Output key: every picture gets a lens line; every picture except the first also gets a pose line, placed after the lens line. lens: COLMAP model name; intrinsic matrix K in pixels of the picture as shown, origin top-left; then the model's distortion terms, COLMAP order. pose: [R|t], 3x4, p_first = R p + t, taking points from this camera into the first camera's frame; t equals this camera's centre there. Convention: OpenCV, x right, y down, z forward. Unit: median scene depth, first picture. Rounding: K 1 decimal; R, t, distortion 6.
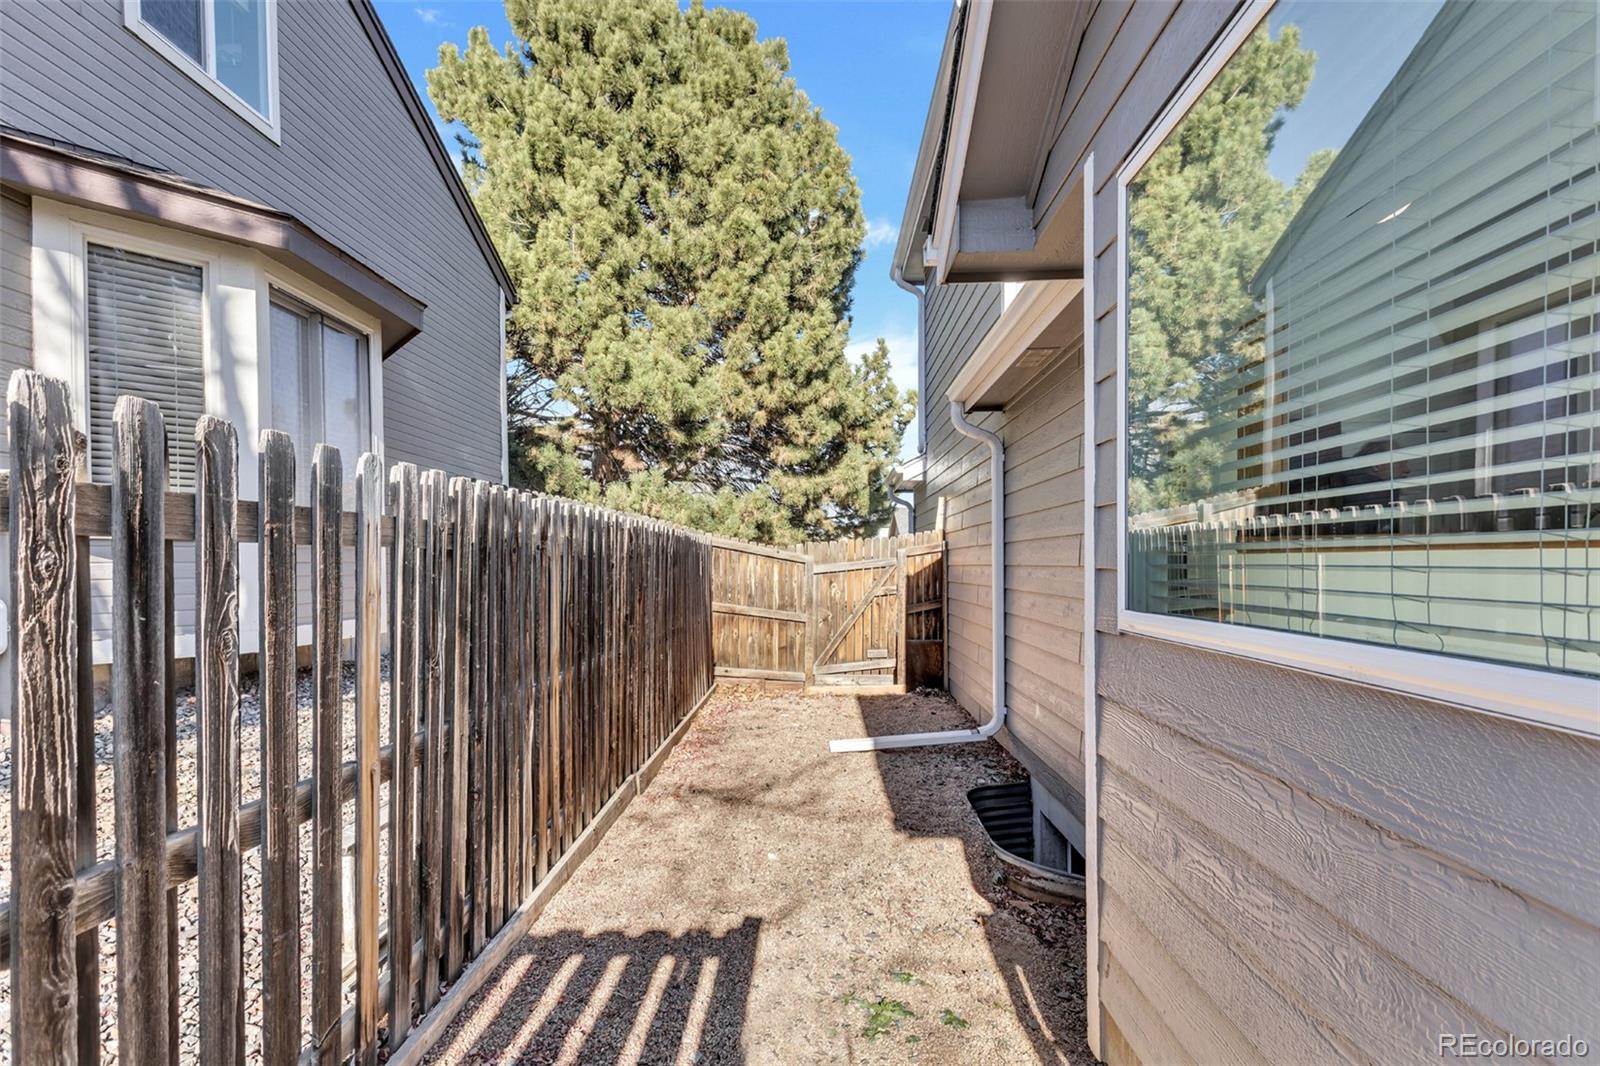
lens RADIAL K [[803.6, 0, 800.7], [0, 803.6, 541.9], [0, 0, 1]] dist [-0.003923, 0.001676]
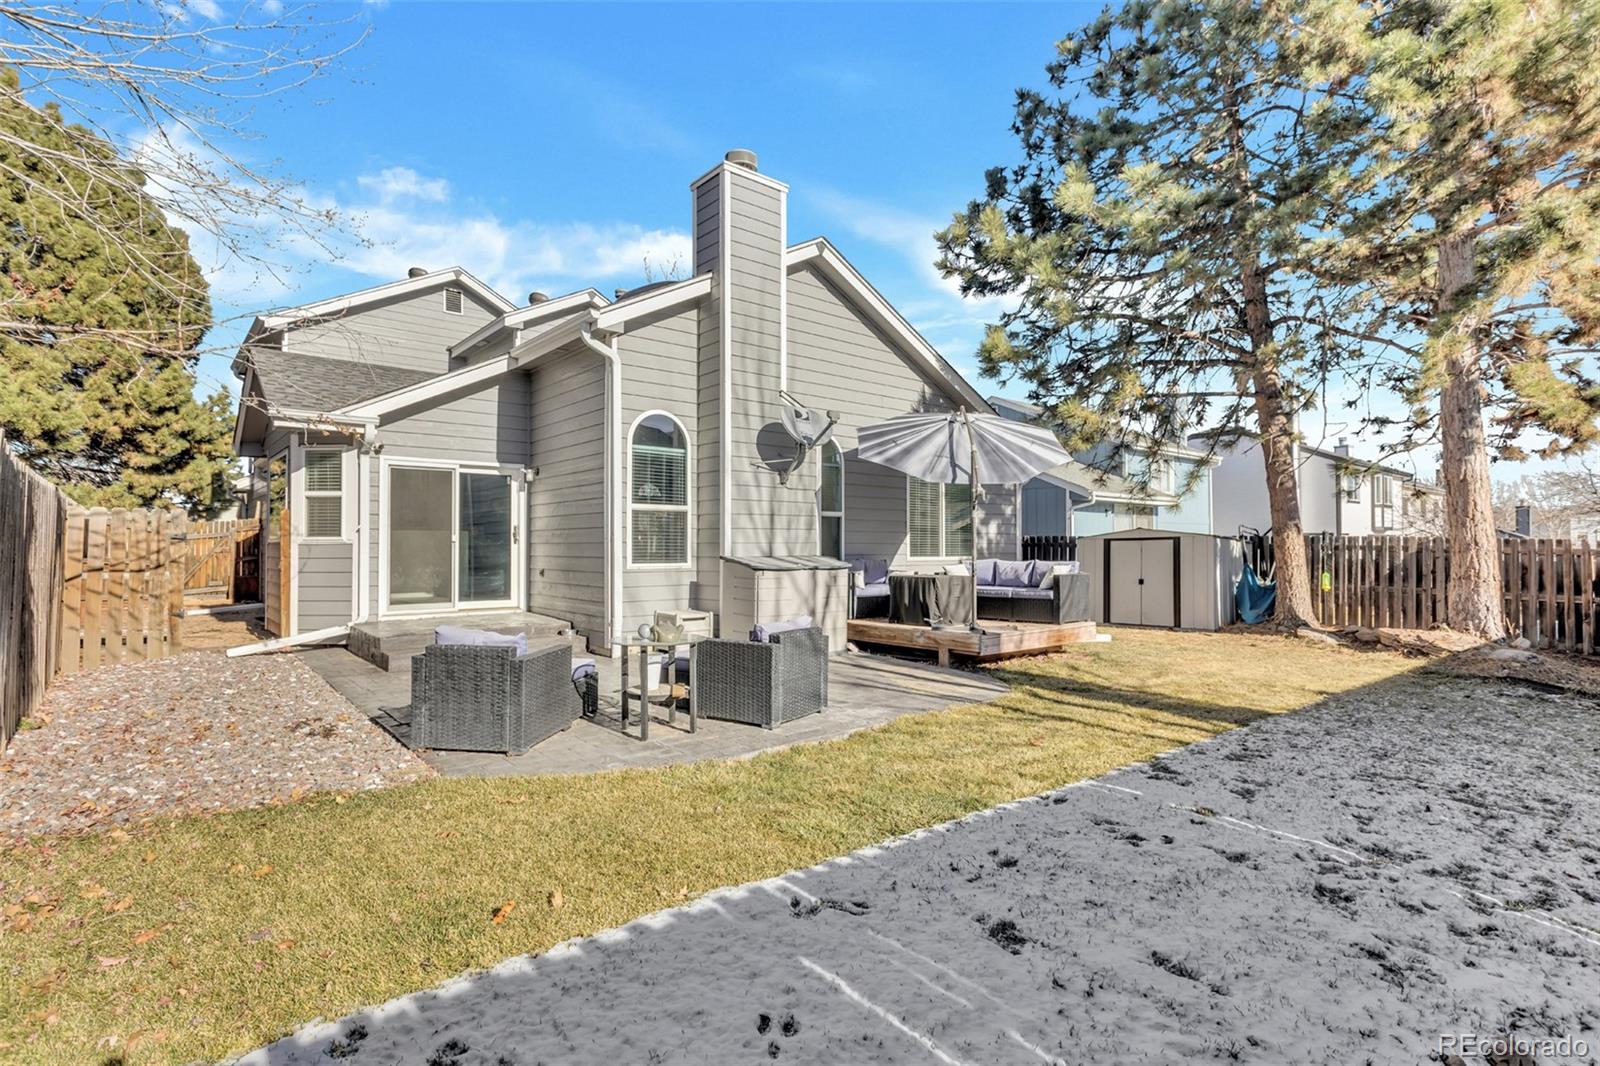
lens RADIAL K [[768.6, 0, 804.6], [0, 768.6, 536.6], [0, 0, 1]] dist [0.006515, 0.001103]
pose [[0.738674, 0.015804, 0.673878, -0.069829], [-0.023230, 0.999728, 0.002018, -0.003049], [-0.673663, -0.017145, 0.738840, -0.837781]]
